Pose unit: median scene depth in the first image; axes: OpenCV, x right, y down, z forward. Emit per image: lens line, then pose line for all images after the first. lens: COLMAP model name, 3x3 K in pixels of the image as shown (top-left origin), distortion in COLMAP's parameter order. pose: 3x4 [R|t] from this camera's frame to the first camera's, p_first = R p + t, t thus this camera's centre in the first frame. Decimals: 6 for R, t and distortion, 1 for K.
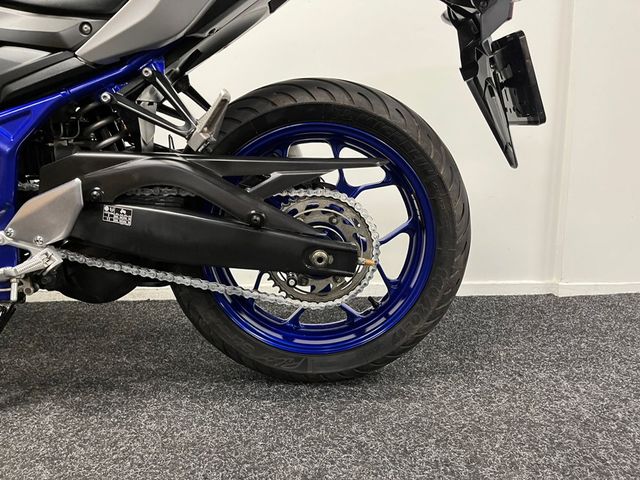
lens RADIAL K [[484.1, 0, 316.7], [0, 484.1, 234.8], [0, 0, 1]] dist [0.076842, -0.105067]
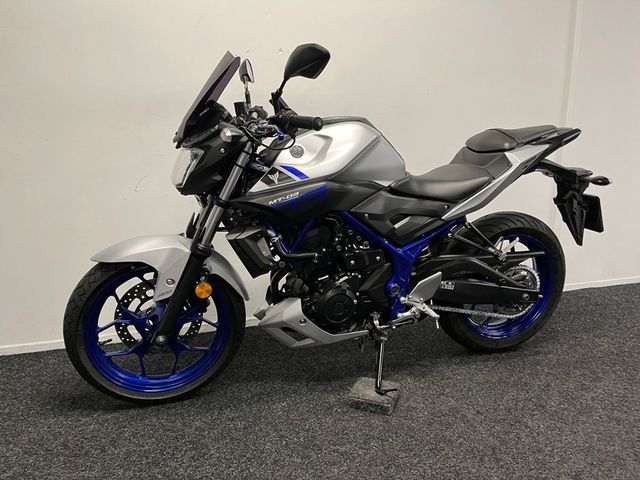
lens RADIAL K [[484.1, 0, 321.6], [0, 484.1, 241.6], [0, 0, 1]] dist [0.076842, -0.105067]
pose [[0.963412, -0.056070, 0.262093, -1.439762], [0.042733, 0.997498, 0.056316, -0.364575], [-0.264595, -0.043056, 0.963398, -0.916030]]
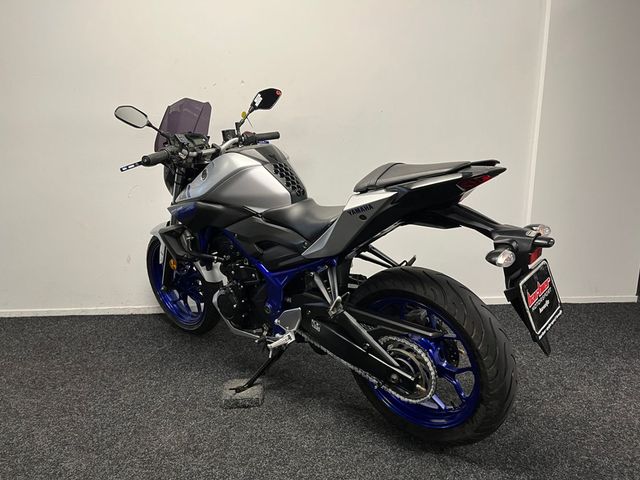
lens RADIAL K [[484.1, 0, 316.9], [0, 484.1, 242.5], [0, 0, 1]] dist [0.076842, -0.105067]
pose [[0.723015, 0.158842, -0.672324, 0.894712], [-0.076778, 0.985654, 0.150302, -0.666956], [0.686553, -0.057051, 0.724838, -0.462844]]
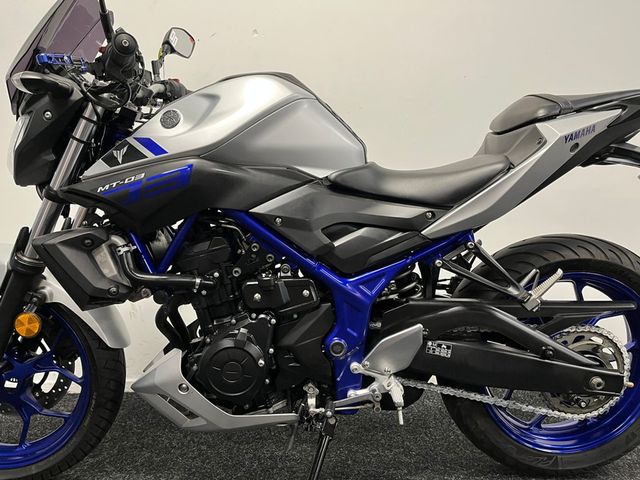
lens RADIAL K [[484.1, 0, 315.2], [0, 484.1, 234.6], [0, 0, 1]] dist [0.076842, -0.105067]
pose [[0.999972, -0.003780, -0.006481, -0.688671], [0.003183, 0.995947, -0.089887, -0.215978], [0.006794, 0.089864, 0.995931, -0.311540]]
